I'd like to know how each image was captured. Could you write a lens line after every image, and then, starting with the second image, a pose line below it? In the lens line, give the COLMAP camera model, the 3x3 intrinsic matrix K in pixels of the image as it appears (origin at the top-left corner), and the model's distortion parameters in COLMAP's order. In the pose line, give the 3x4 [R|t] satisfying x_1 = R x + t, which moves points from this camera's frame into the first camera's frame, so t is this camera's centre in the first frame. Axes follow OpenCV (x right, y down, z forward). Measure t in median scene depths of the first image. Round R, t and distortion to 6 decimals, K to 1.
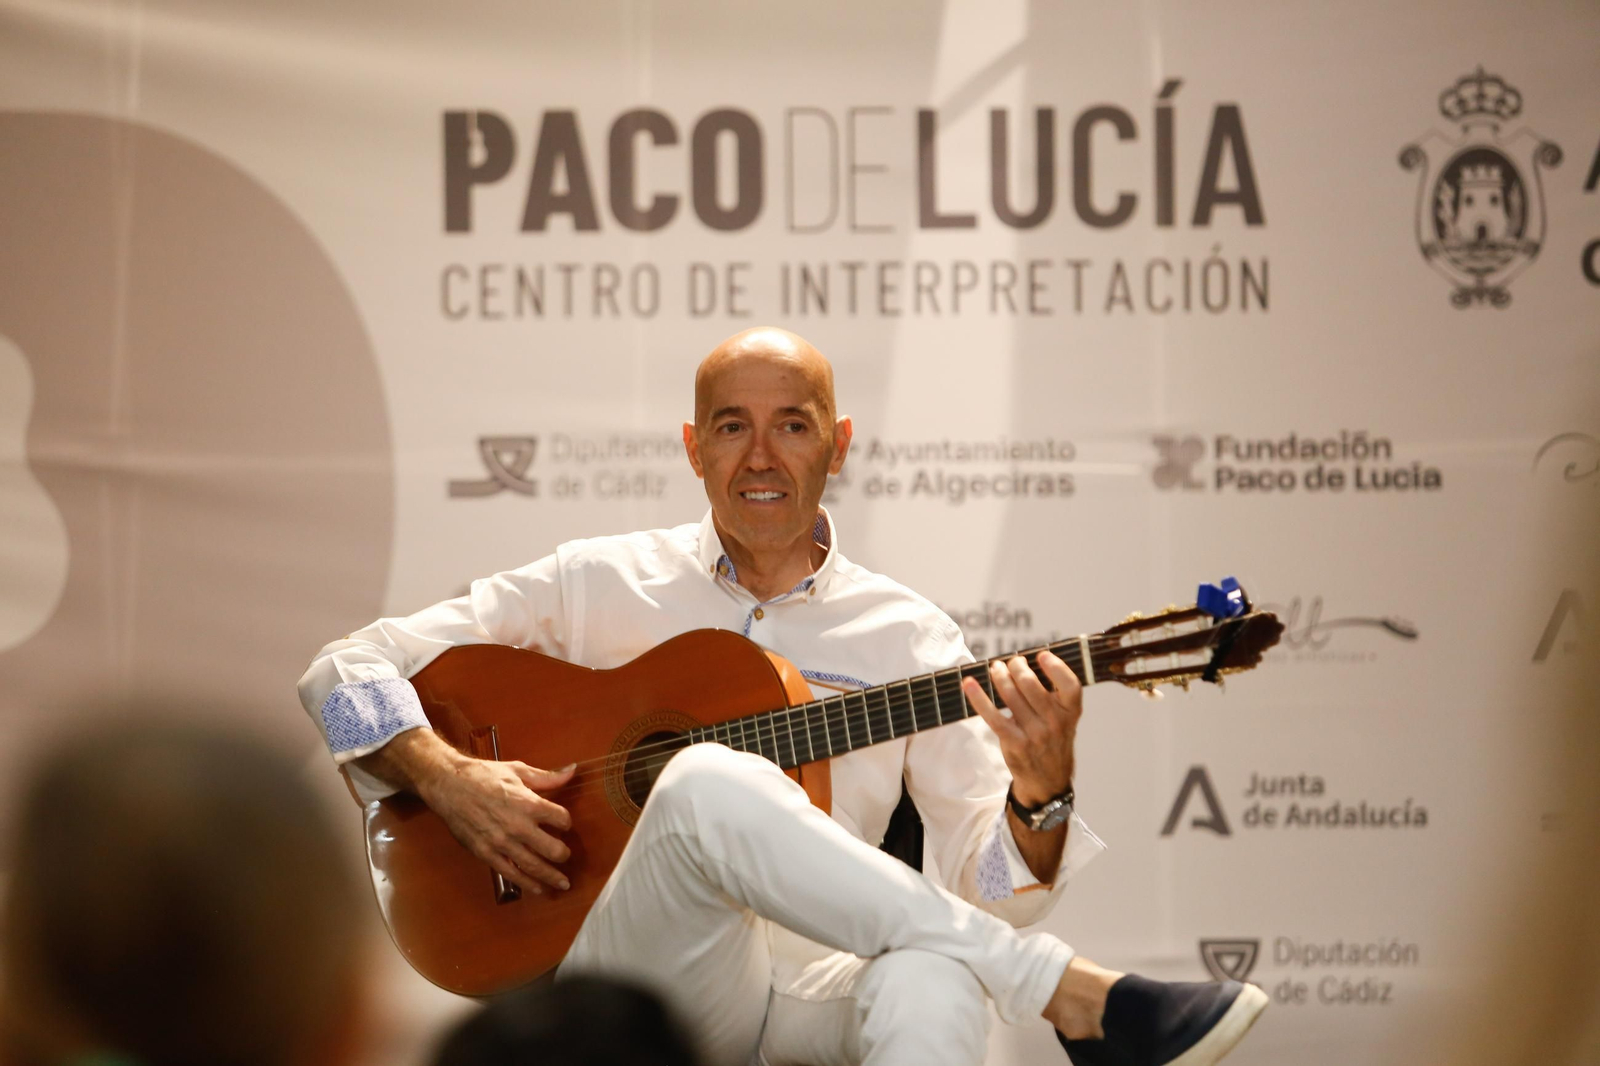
lens RADIAL K [[8338.3, 0, 800.0], [0, 8338.3, 533.0], [0, 0, 1]] dist [0.914266, 24.601642]
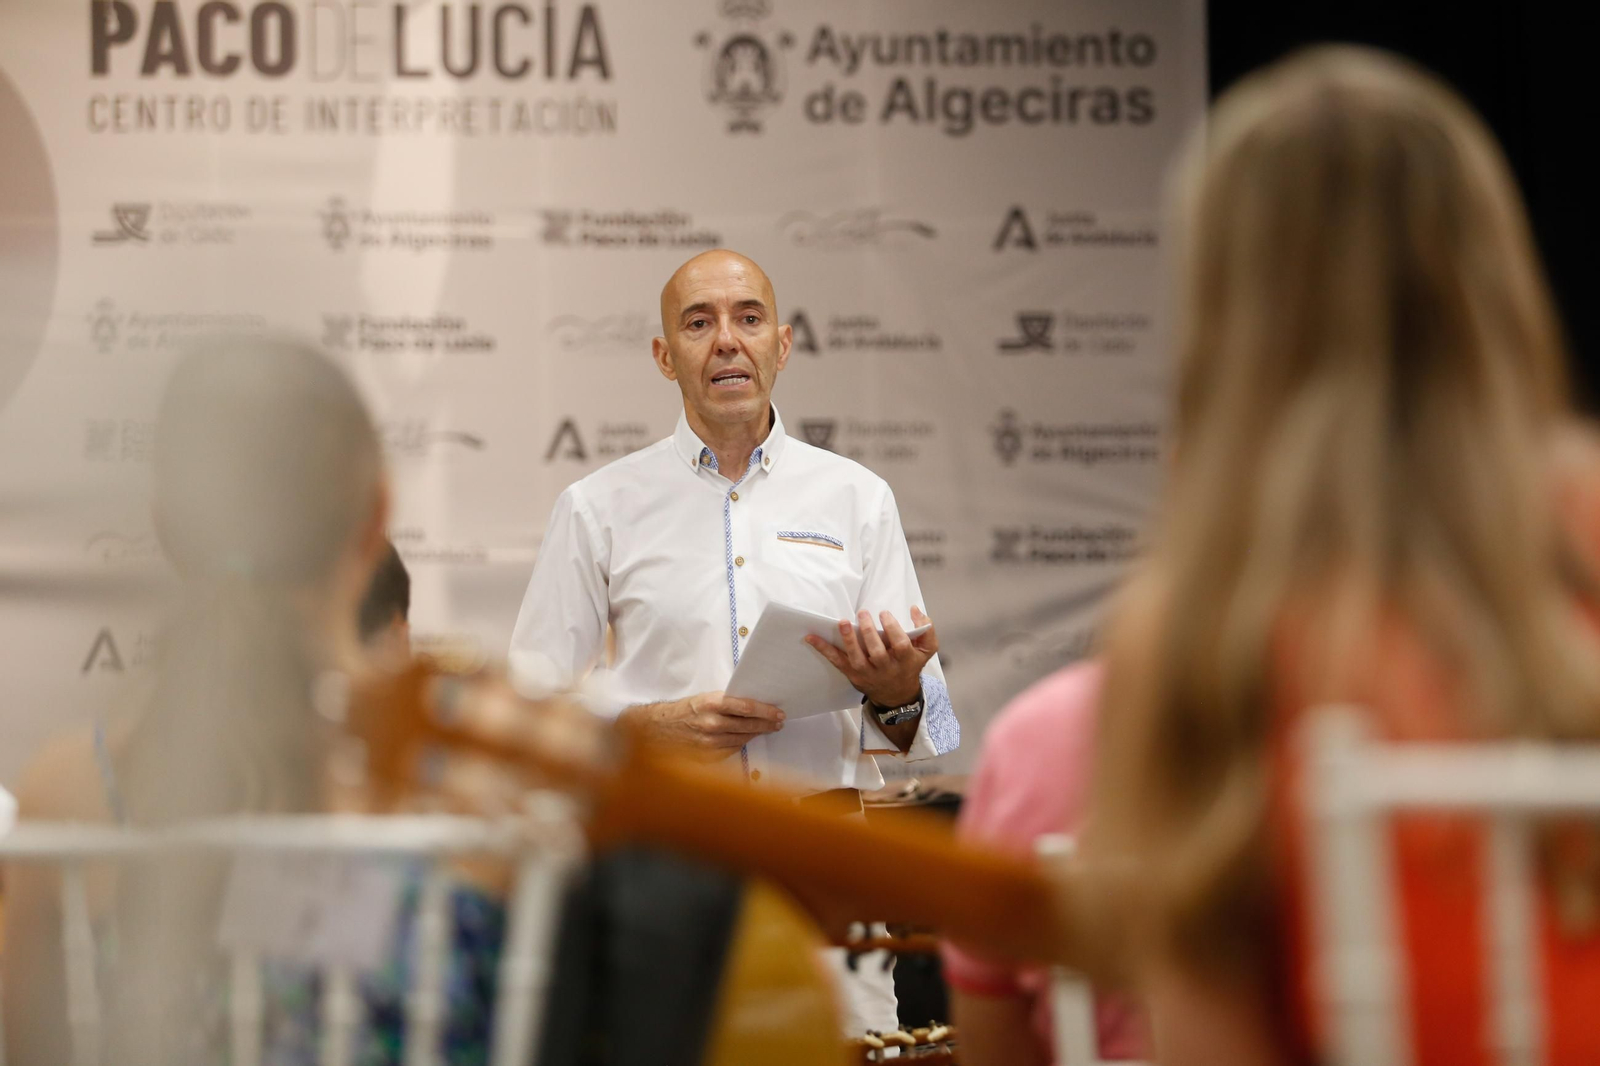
lens RADIAL K [[4380.3, 0, 800.0], [0, 4380.3, 533.0], [0, 0, 1]] dist [0.041861, 0.364779]
pose [[0.993079, 0.004656, 0.117354, -0.006629], [-0.011393, 0.998320, 0.056803, 0.001634], [-0.116892, -0.057747, 0.991464, 0.161301]]
